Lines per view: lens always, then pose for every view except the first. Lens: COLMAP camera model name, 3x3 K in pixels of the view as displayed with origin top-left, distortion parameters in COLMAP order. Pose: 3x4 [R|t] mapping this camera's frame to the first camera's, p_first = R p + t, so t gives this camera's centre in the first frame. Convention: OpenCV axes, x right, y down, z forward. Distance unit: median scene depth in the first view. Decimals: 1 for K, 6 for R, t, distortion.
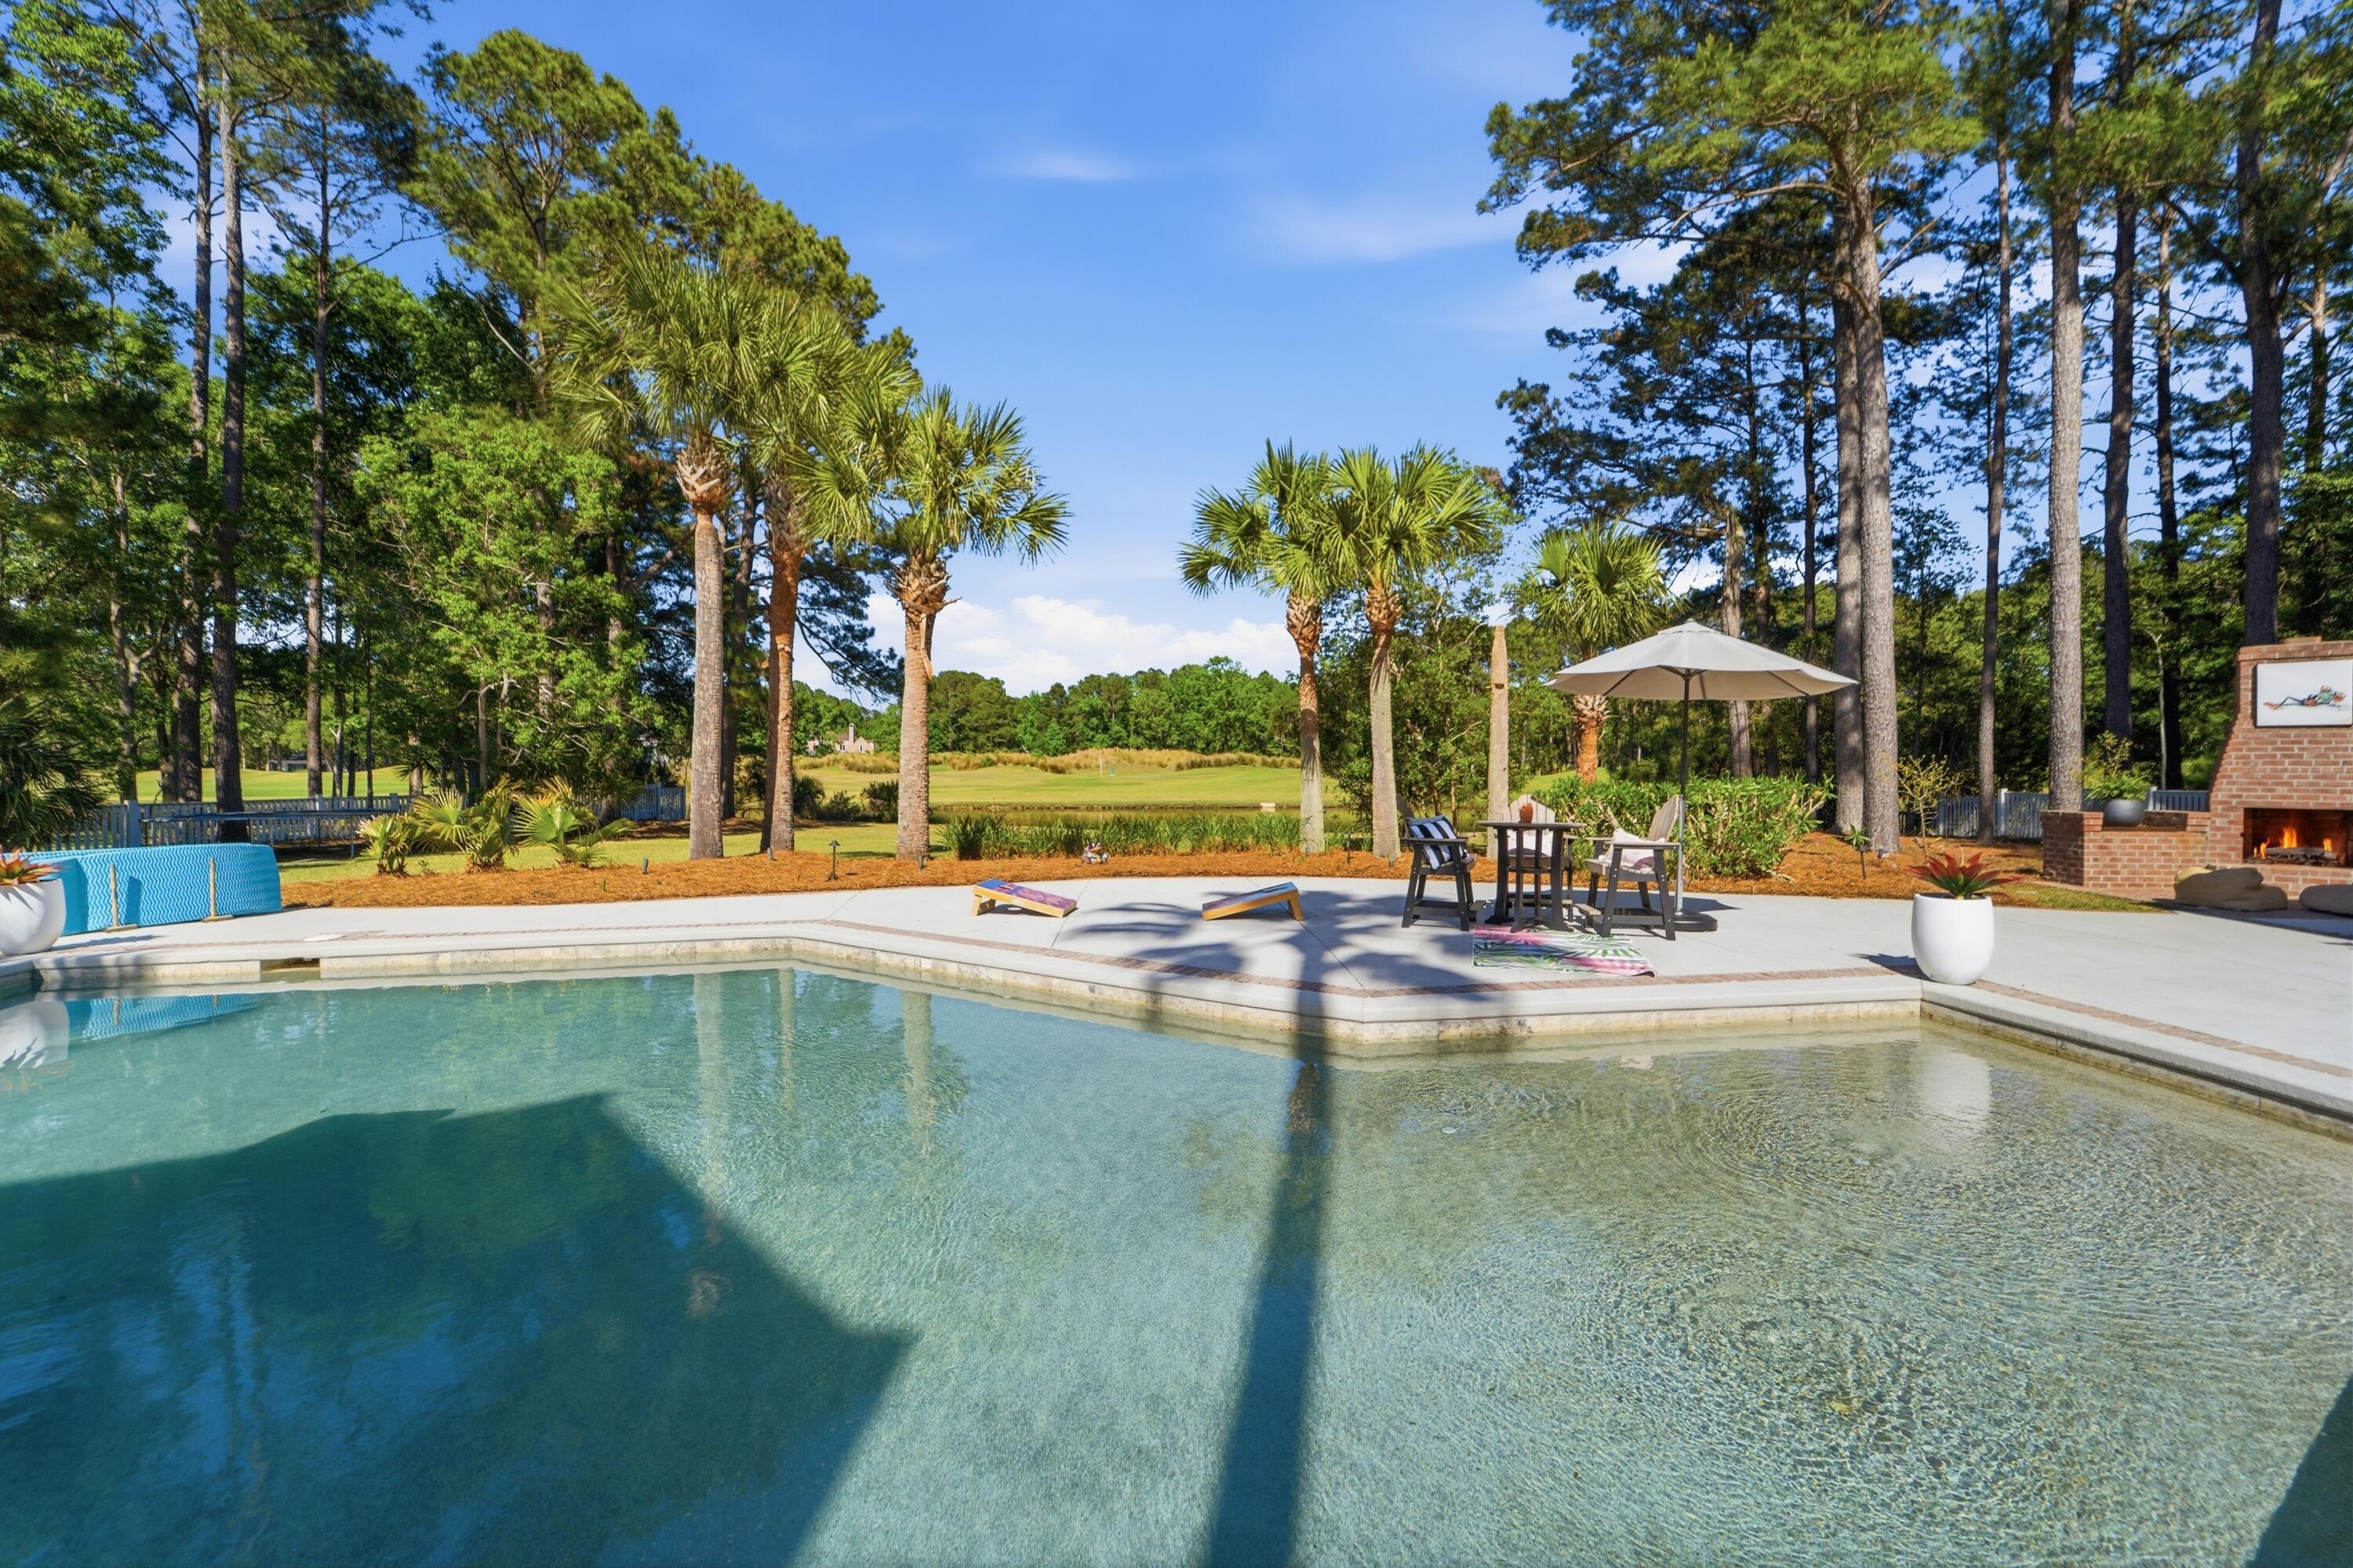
lens RADIAL K [[957.4, 0, 1173.2], [0, 957.4, 779.2], [0, 0, 1]] dist [-0.019514, -0.000071]
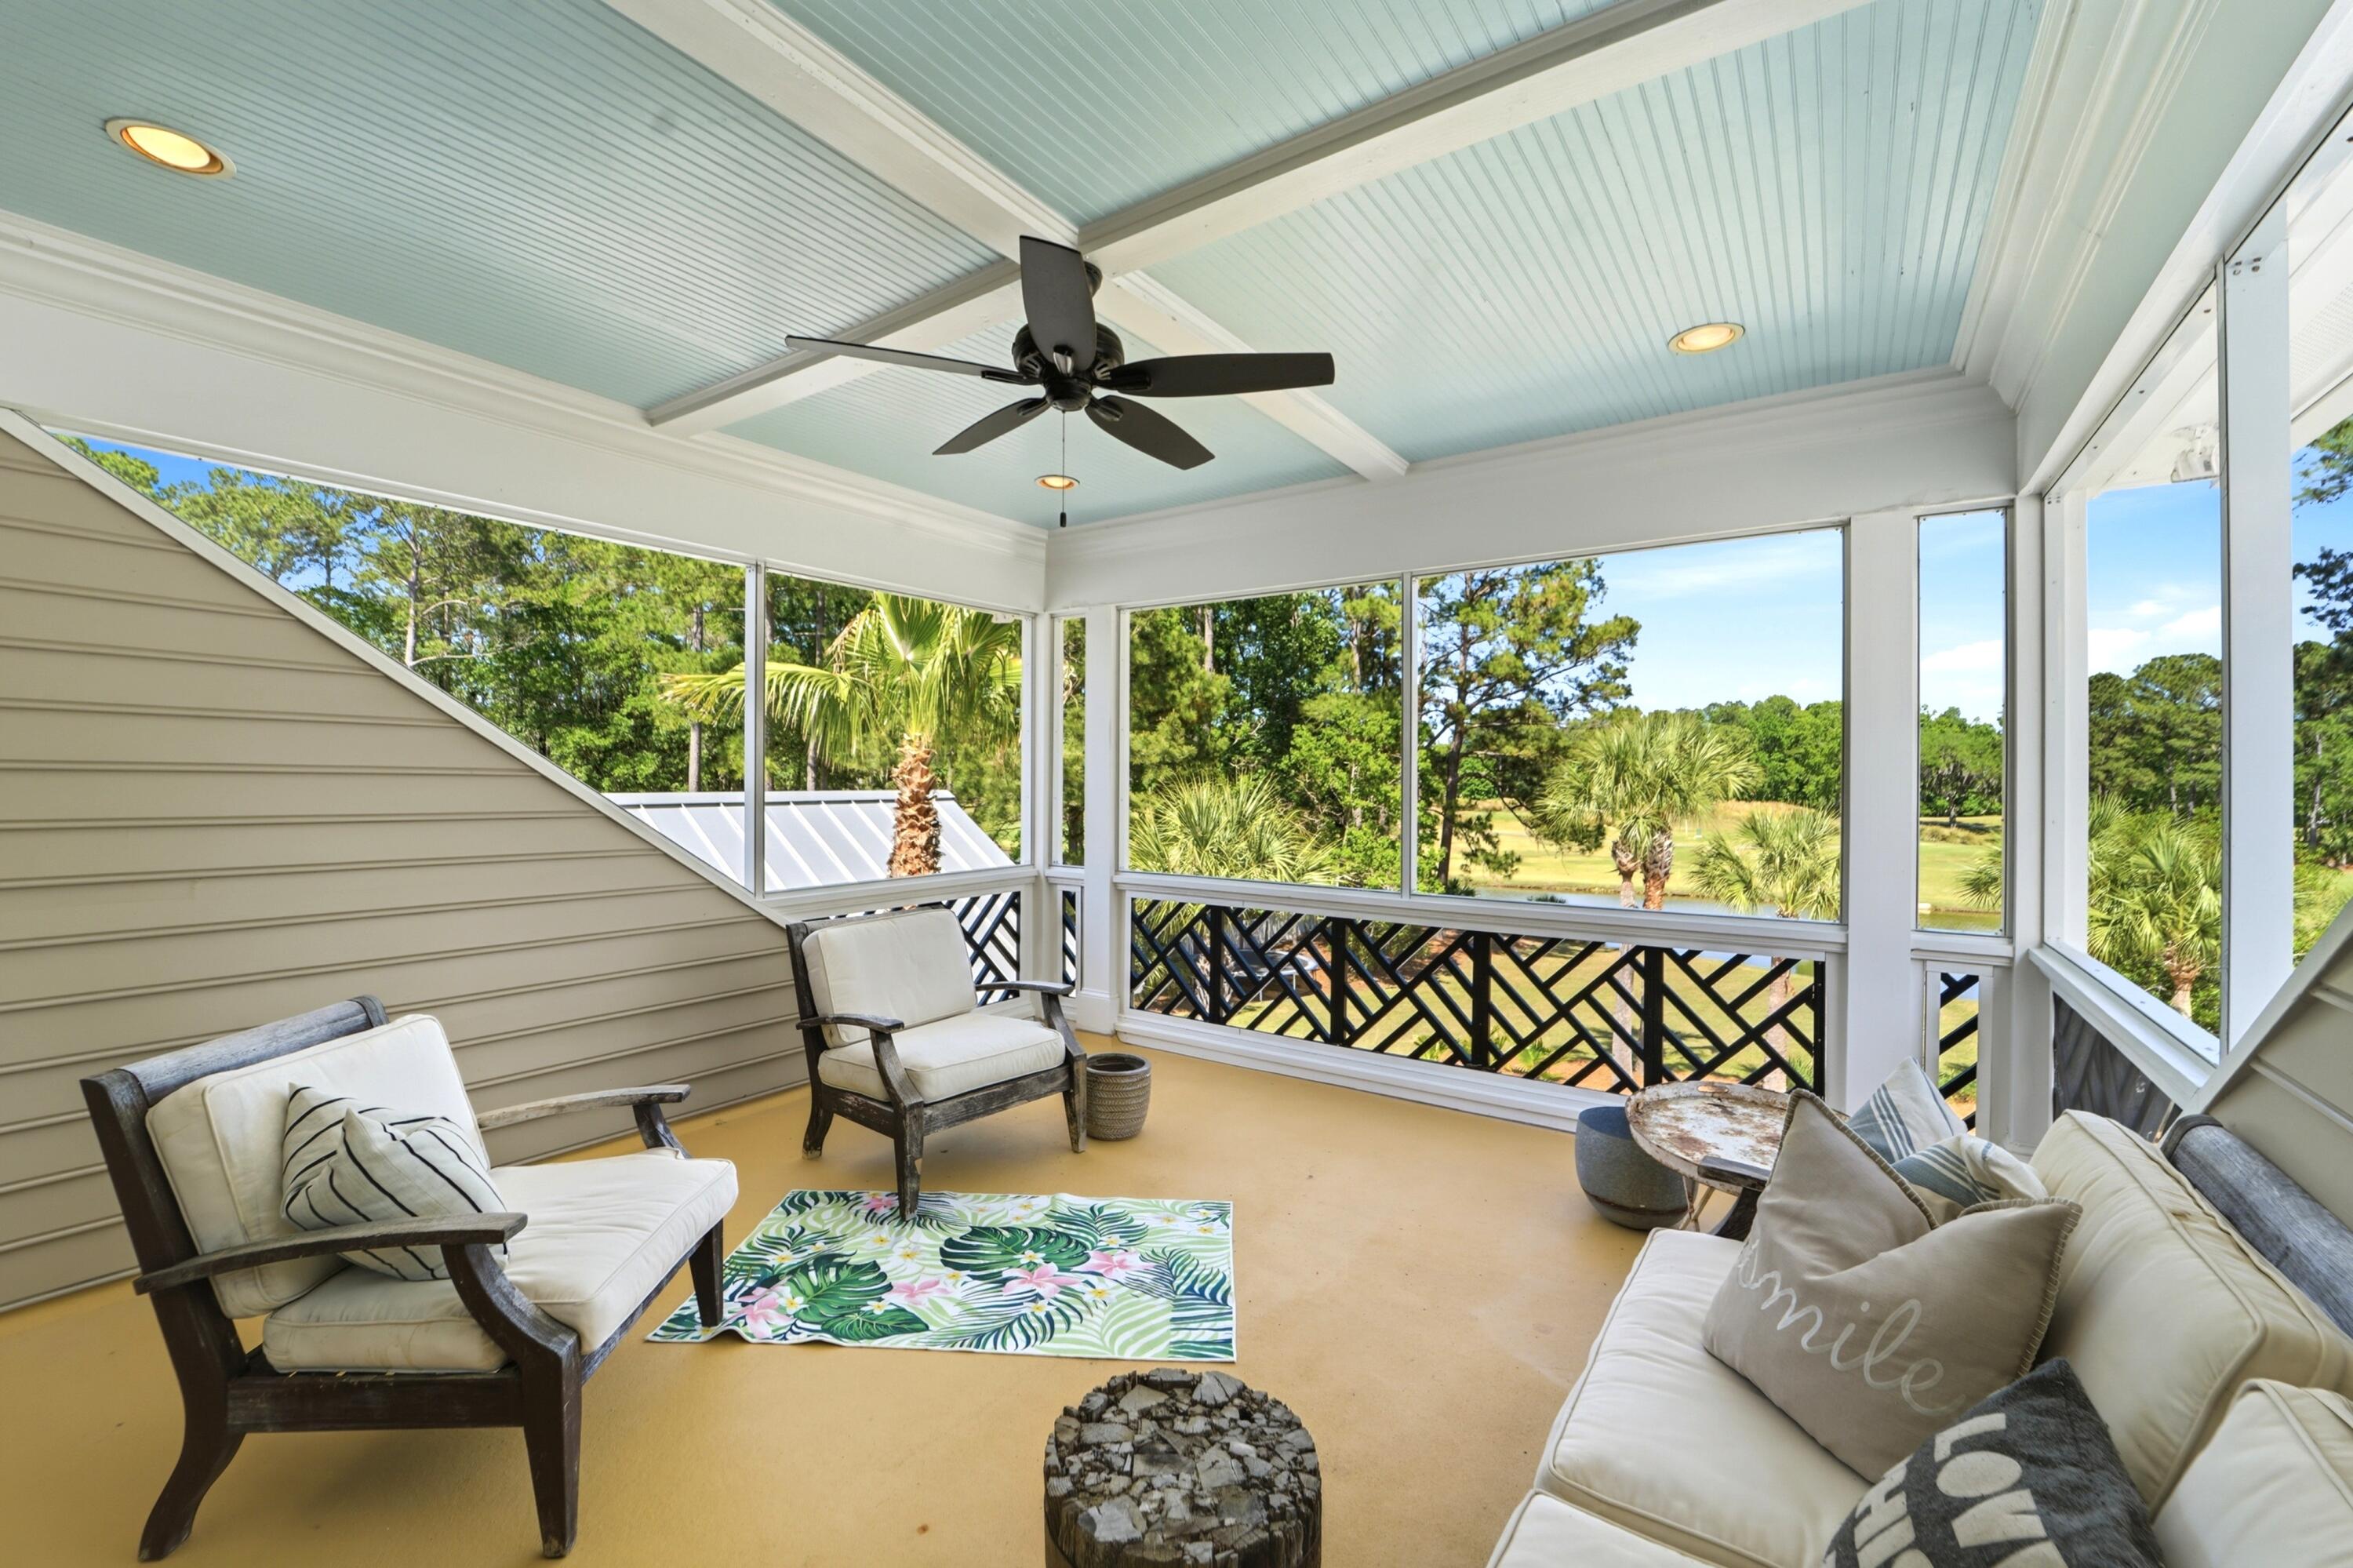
lens RADIAL K [[962.2, 0, 1172.9], [0, 962.2, 774.5], [0, 0, 1]] dist [-0.021469, 0.000063]
pose [[0.862270, 0.007302, -0.506397, -0.145369], [-0.017862, 0.999712, -0.015999, -0.178771], [0.506134, 0.022841, 0.862152, -0.350143]]
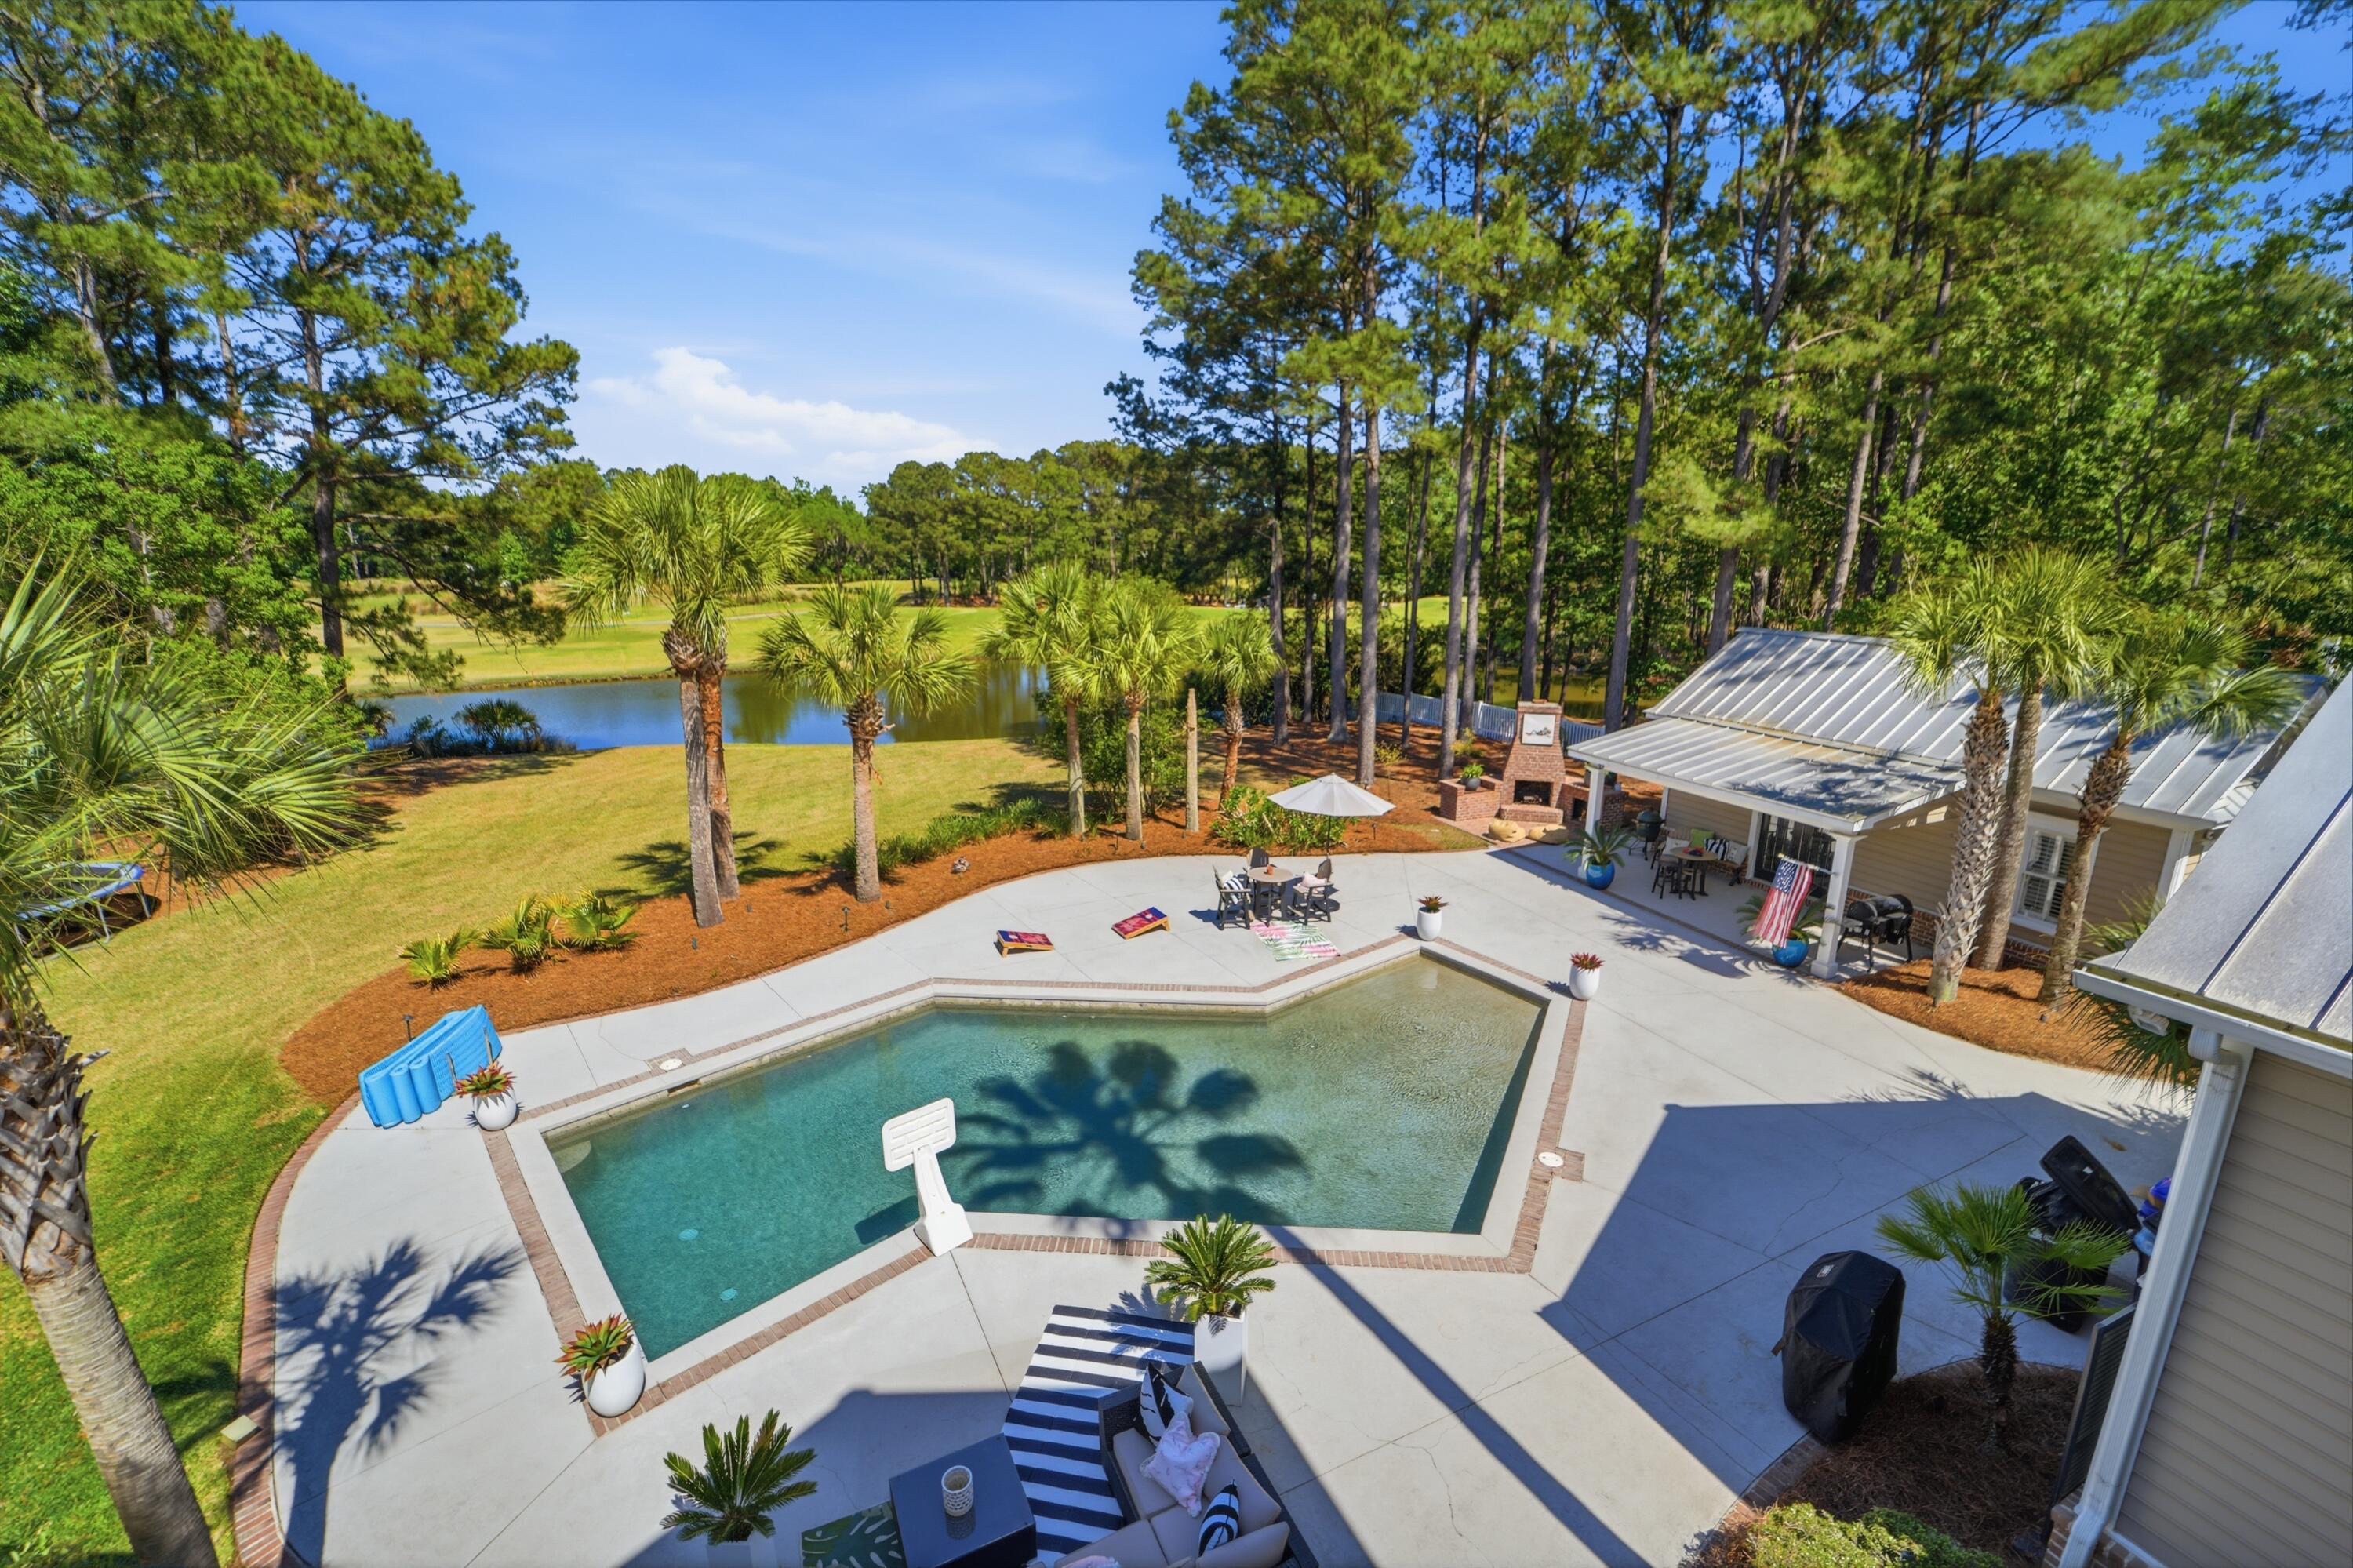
lens RADIAL K [[957.4, 0, 1173.2], [0, 957.4, 779.2], [0, 0, 1]] dist [-0.019514, -0.000071]
pose [[0.873773, -0.107981, 0.474195, -0.235905], [0.004359, 0.976739, 0.214386, -0.179983], [-0.486315, -0.185258, 0.853919, -0.200676]]
